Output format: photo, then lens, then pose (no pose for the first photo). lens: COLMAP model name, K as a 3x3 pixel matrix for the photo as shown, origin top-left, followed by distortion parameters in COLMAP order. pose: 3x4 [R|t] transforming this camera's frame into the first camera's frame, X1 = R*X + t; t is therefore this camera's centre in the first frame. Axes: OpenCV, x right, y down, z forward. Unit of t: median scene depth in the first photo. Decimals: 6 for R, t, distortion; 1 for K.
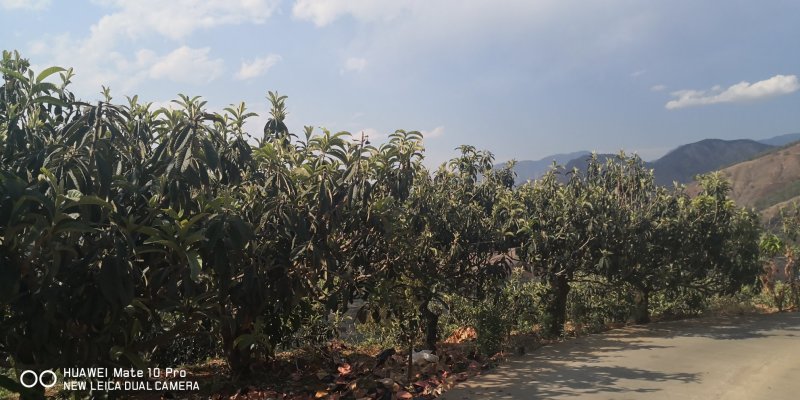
lens RADIAL K [[615.7, 0, 401.2], [0, 615.7, 200.2], [0, 0, 1]] dist [0.000369, -0.002217]
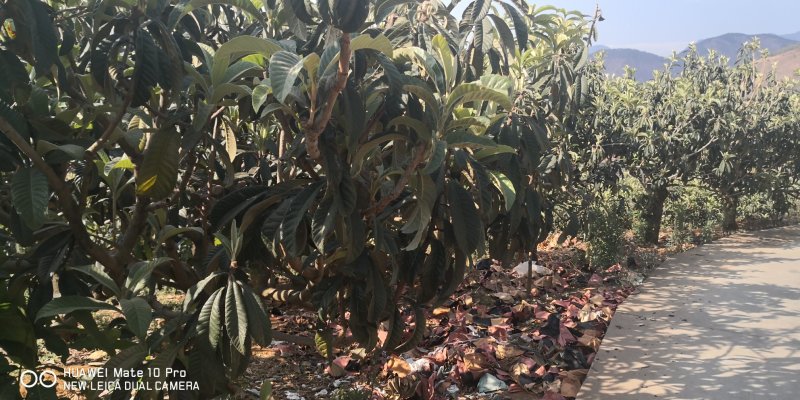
lens RADIAL K [[615.7, 0, 398.9], [0, 615.7, 200.3], [0, 0, 1]] dist [0.000369, -0.002217]
pose [[0.999812, 0.006086, -0.018426, -0.146435], [-0.002948, 0.986161, 0.165765, 0.001640], [0.019180, -0.165680, 0.985993, 0.105104]]
